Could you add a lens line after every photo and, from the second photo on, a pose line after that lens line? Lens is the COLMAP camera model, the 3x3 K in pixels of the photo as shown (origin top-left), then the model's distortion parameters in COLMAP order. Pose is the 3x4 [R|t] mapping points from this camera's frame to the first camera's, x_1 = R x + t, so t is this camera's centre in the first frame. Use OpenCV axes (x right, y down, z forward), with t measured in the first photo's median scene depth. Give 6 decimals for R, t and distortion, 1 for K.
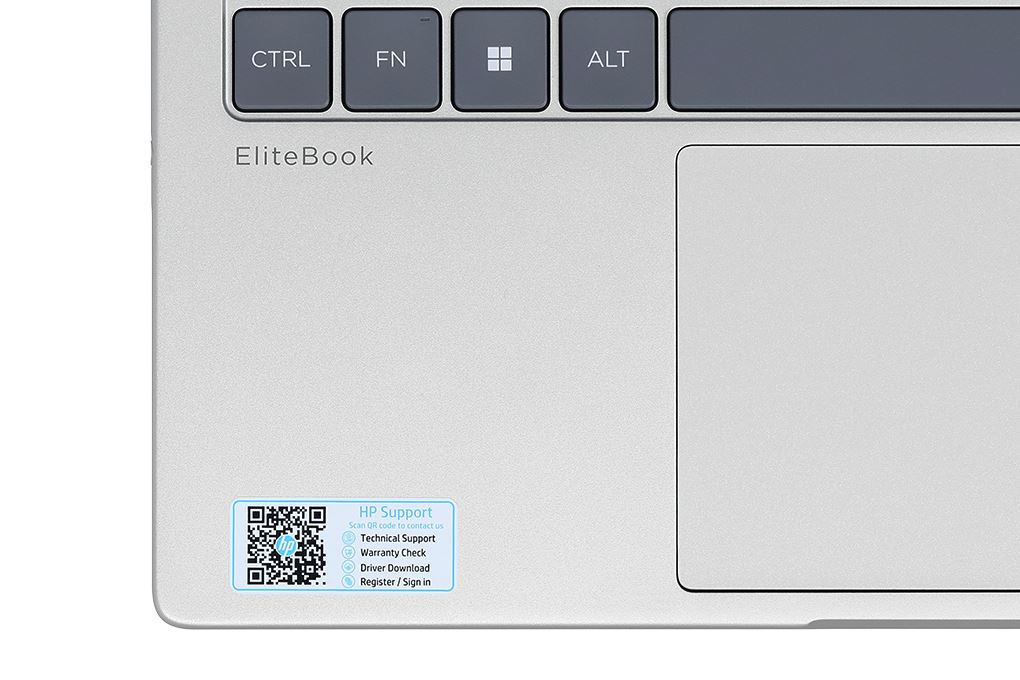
lens RADIAL K [[3660.7, 0, 512.5], [0, 3660.7, 343.9], [0, 0, 1]] dist [-0.003633, 0.000000]
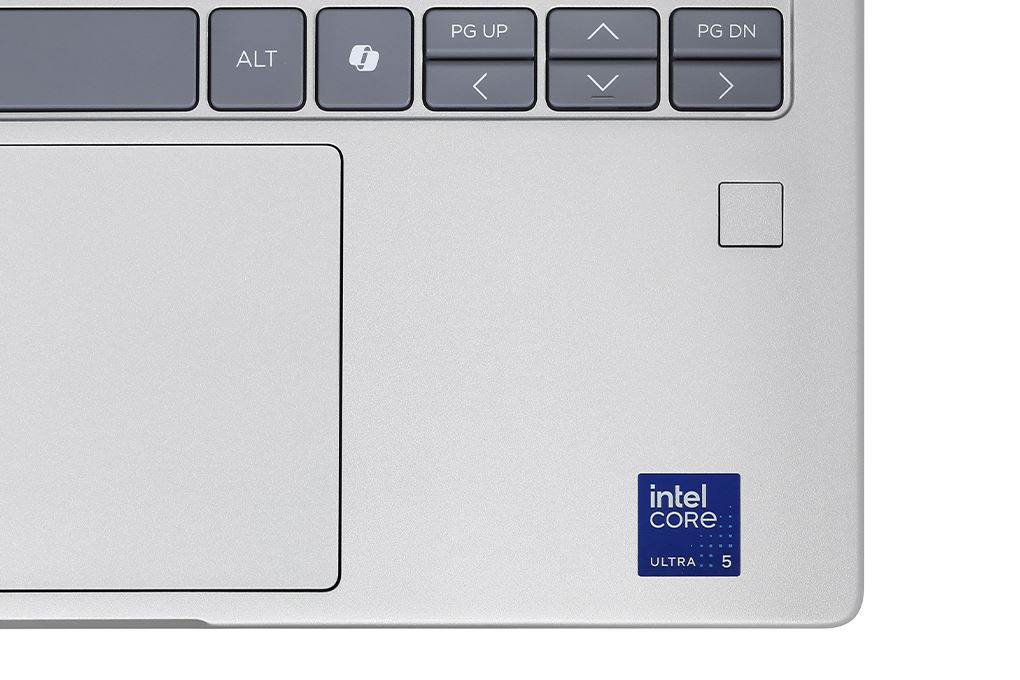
lens RADIAL K [[3660.7, 0, 509.4], [0, 3660.7, 334.8], [0, 0, 1]] dist [-0.003633, 0.000000]
pose [[1.000000, 0.000302, -0.000645, 0.244466], [-0.000303, 0.999998, -0.002213, -0.000300], [0.000645, 0.002213, 0.999997, -0.000174]]
